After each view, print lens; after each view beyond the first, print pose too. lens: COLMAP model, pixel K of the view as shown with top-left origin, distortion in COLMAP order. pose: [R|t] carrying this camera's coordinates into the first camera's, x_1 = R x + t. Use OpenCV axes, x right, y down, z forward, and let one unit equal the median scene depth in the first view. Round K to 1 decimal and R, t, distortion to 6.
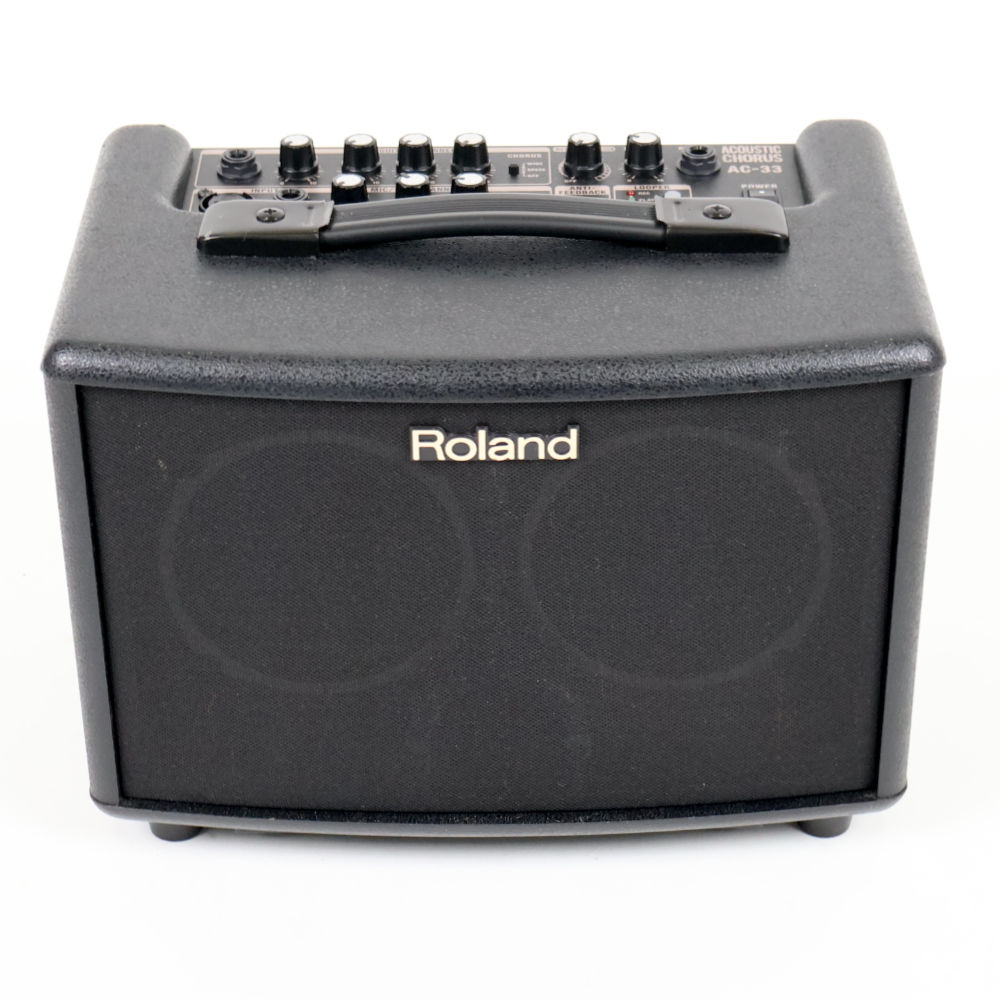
lens RADIAL K [[2656.5, 0, 500.0], [0, 2656.5, 500.0], [0, 0, 1]] dist [0.071088, -0.014431]
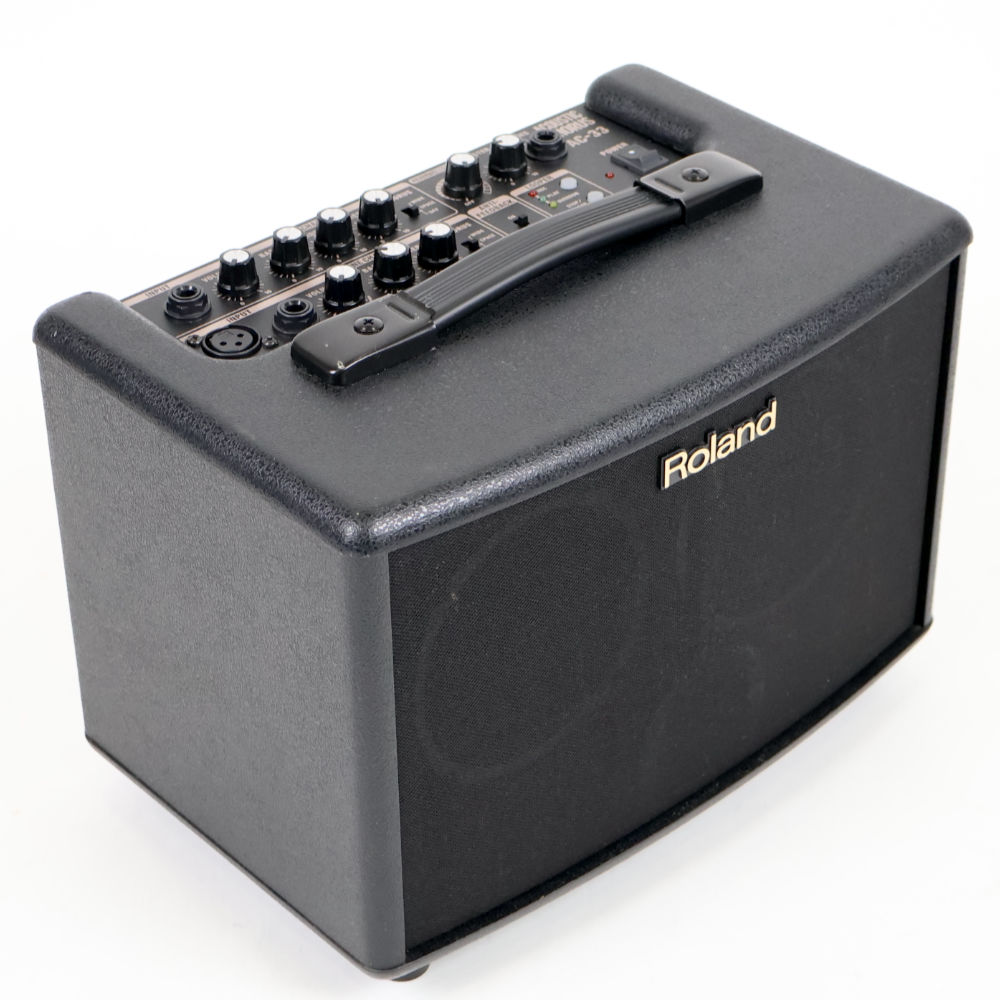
lens RADIAL K [[2682.0, 0, 500.0], [0, 2682.0, 500.0], [0, 0, 1]] dist [-0.007732, -0.346244]
pose [[0.742099, -0.384838, 0.548807, -0.646026], [0.362981, 0.919044, 0.153635, -0.192211], [-0.563502, 0.085194, 0.821710, 0.191835]]
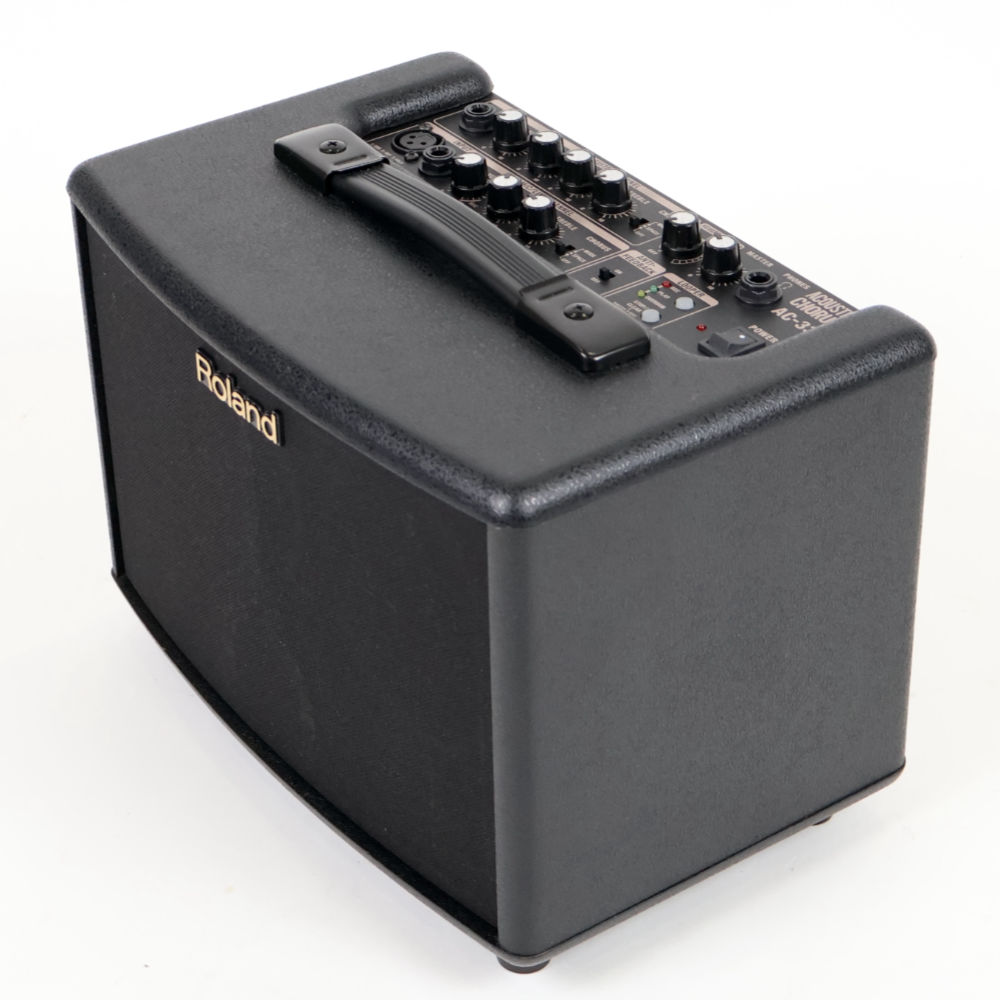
lens RADIAL K [[2682.0, 0, 500.0], [0, 2682.0, 500.0], [0, 0, 1]] dist [-0.007732, -0.346244]
pose [[0.572564, 0.449635, -0.685565, 0.806528], [-0.428475, 0.877021, 0.217353, -0.261860], [0.698984, 0.169299, 0.694809, 0.337768]]
